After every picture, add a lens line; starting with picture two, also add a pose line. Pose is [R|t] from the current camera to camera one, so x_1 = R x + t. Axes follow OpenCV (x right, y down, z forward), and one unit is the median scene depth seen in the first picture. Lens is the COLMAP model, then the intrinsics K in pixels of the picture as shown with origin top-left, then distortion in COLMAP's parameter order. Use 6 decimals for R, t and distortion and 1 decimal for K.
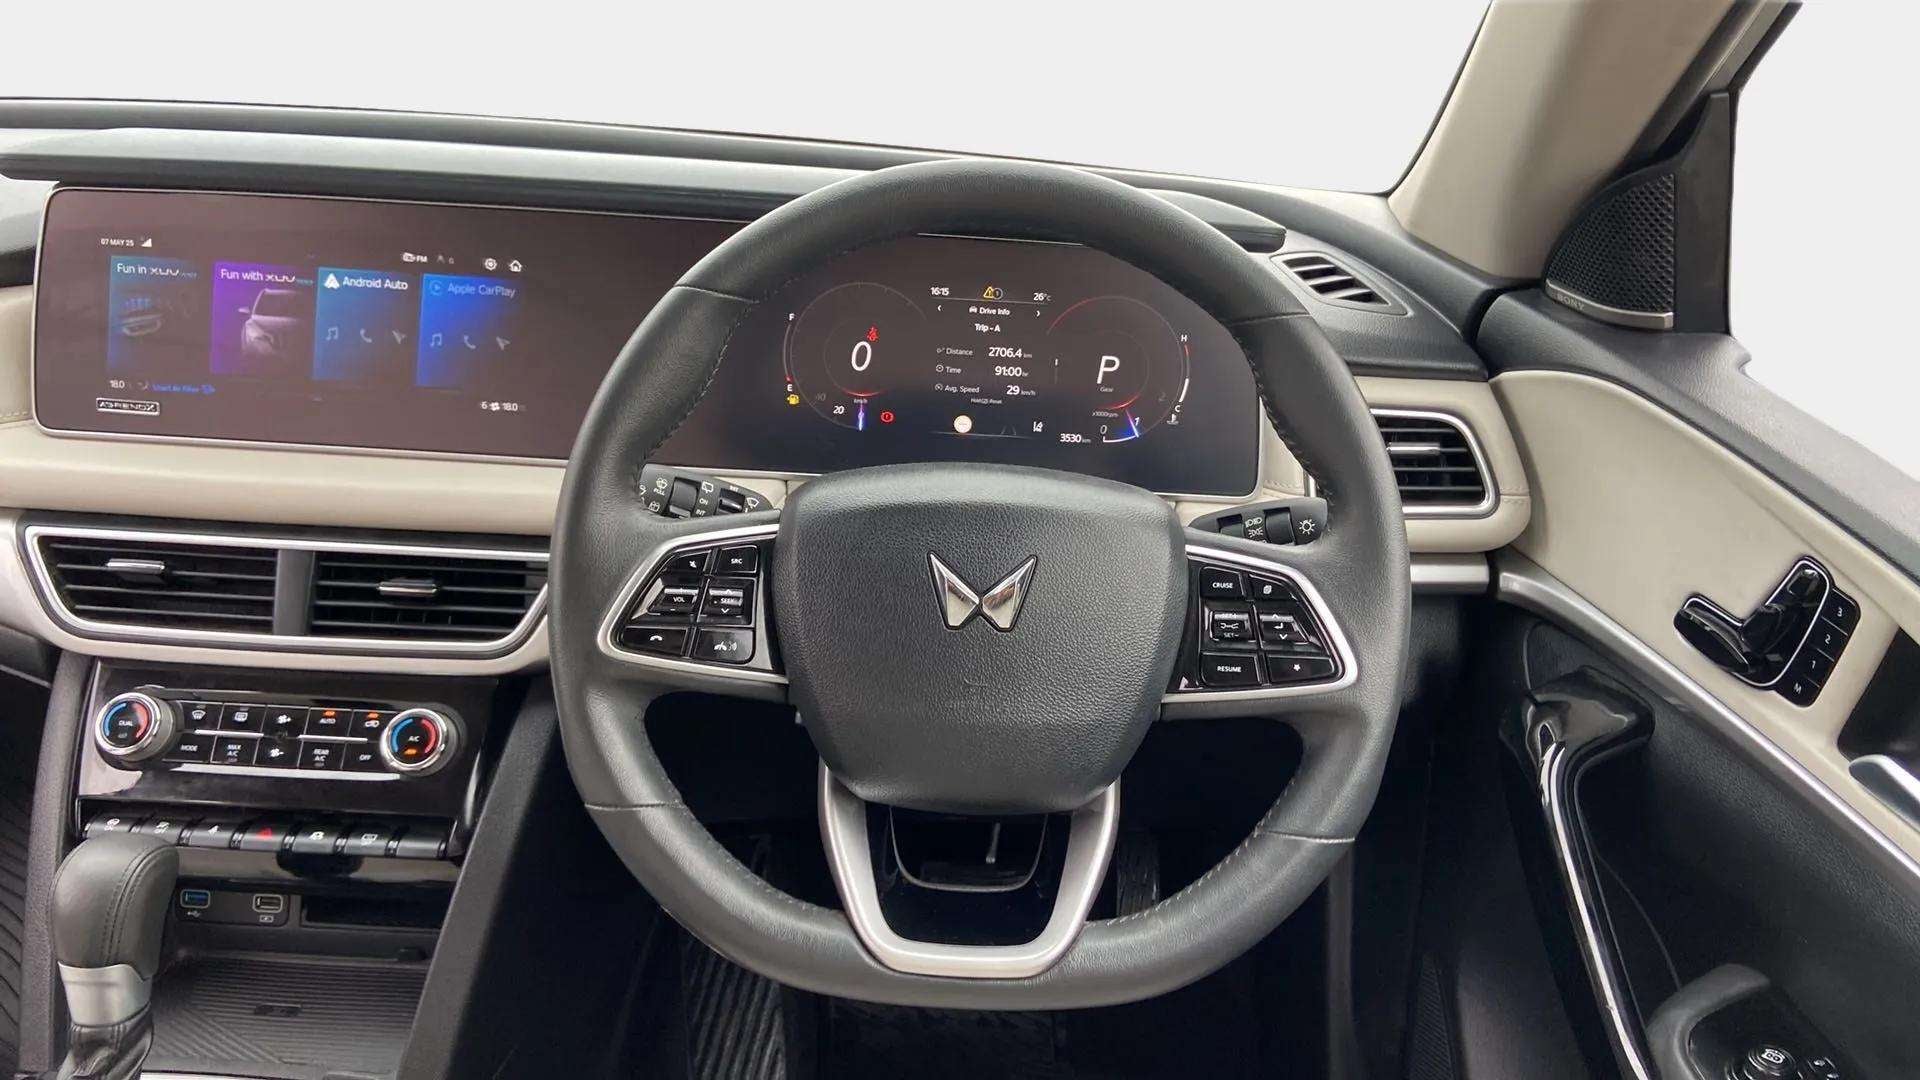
lens RADIAL K [[1341.4, 0, 960.0], [0, 1341.4, 540.0], [0, 0, 1]] dist [0.109399, -0.138678]
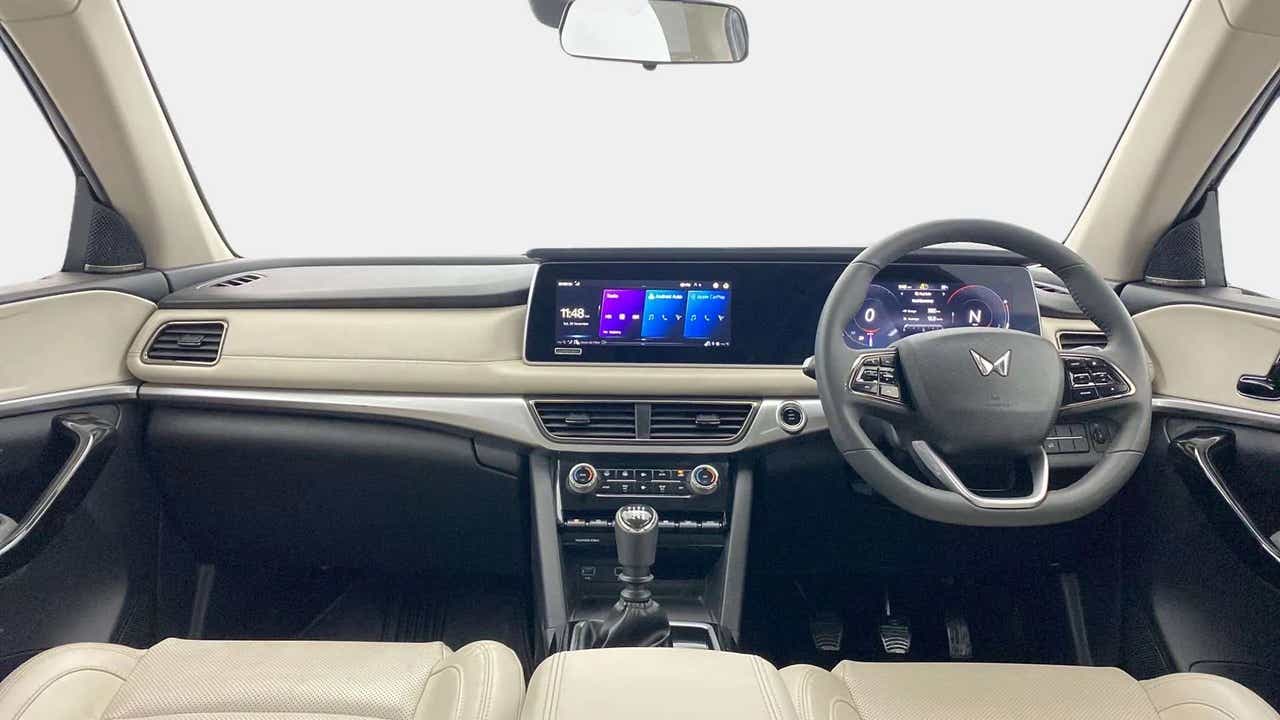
lens RADIAL K [[919.6, 0, 626.3], [0, 919.6, 365.3], [0, 0, 1]] dist [0.060915, -0.086497]
pose [[0.998875, -0.044283, 0.016973, -0.538956], [0.047164, 0.965027, -0.257874, 0.352184], [-0.004960, 0.258384, 0.966030, -0.558386]]
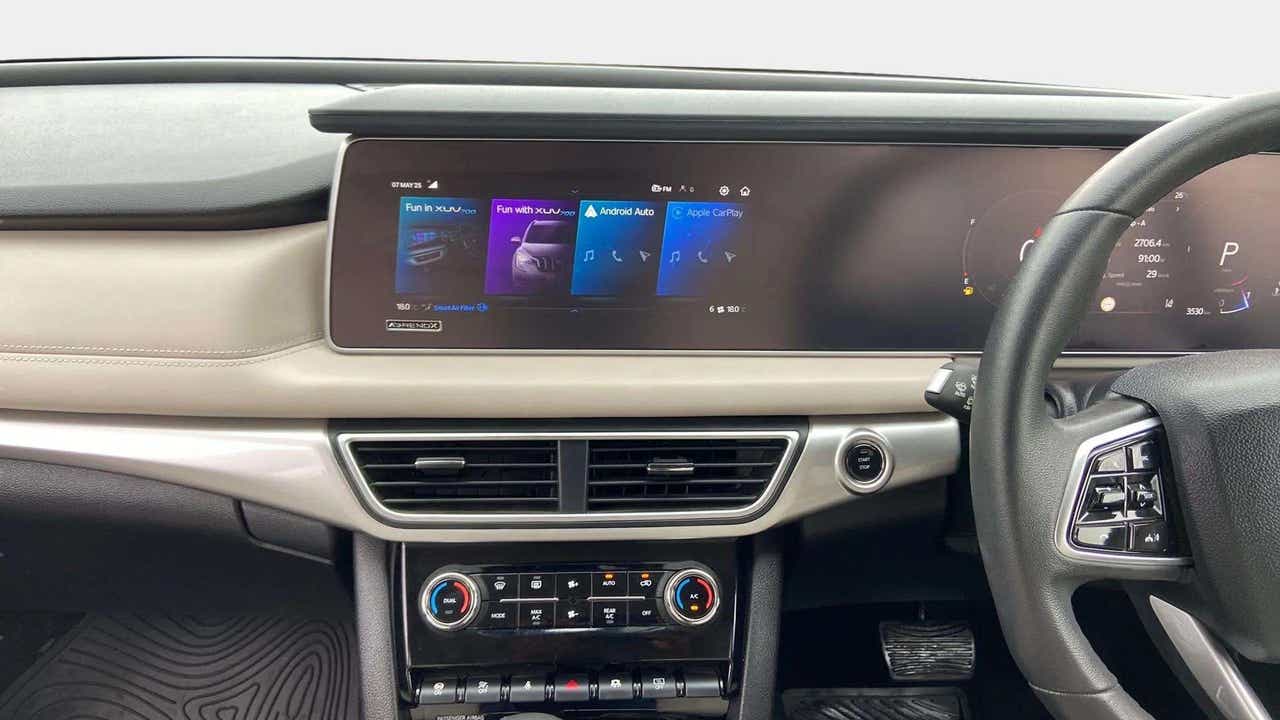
lens RADIAL K [[894.3, 0, 640.0], [0, 894.3, 360.0], [0, 0, 1]] dist [0.109399, -0.138678]
pose [[0.995957, -0.052035, 0.073220, -0.480968], [0.050125, 0.998359, 0.027681, -0.080805], [-0.074540, -0.023899, 0.996932, 0.222235]]
